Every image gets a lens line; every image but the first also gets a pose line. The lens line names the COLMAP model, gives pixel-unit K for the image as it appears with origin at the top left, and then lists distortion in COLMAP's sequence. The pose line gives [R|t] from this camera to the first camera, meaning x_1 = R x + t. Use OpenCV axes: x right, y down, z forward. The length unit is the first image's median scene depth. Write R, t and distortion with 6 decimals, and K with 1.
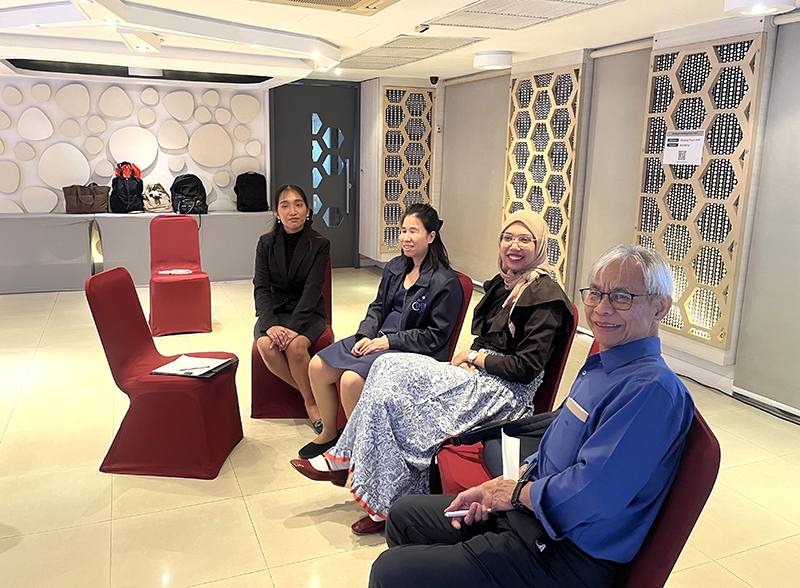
lens RADIAL K [[639.3, 0, 400.0], [0, 639.3, 294.0], [0, 0, 1]] dist [0.211723, -0.001508]
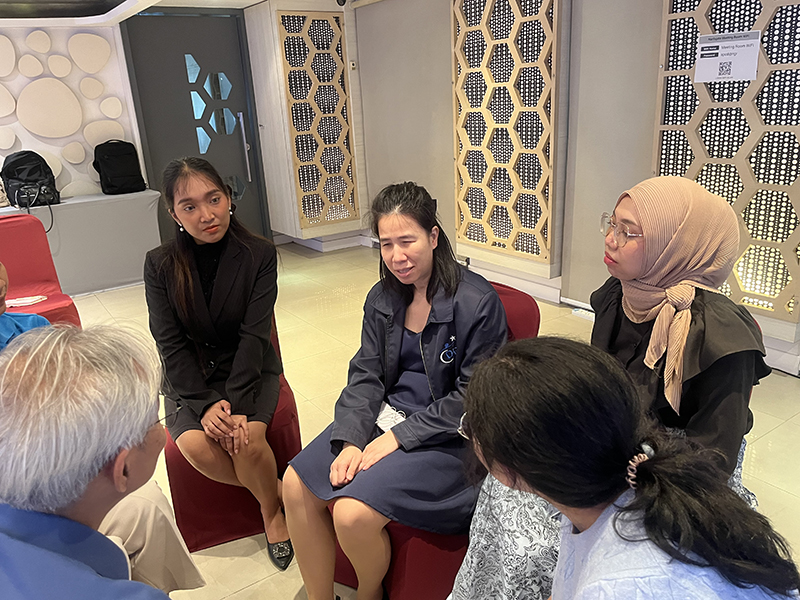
lens RADIAL K [[609.9, 0, 397.8], [0, 609.9, 305.7], [0, 0, 1]] dist [0.160888, -0.122009]
pose [[0.978688, -0.133230, 0.156270, -0.055993], [0.116027, 0.986624, 0.114505, -0.052493], [-0.169436, -0.093933, 0.981055, 0.253818]]
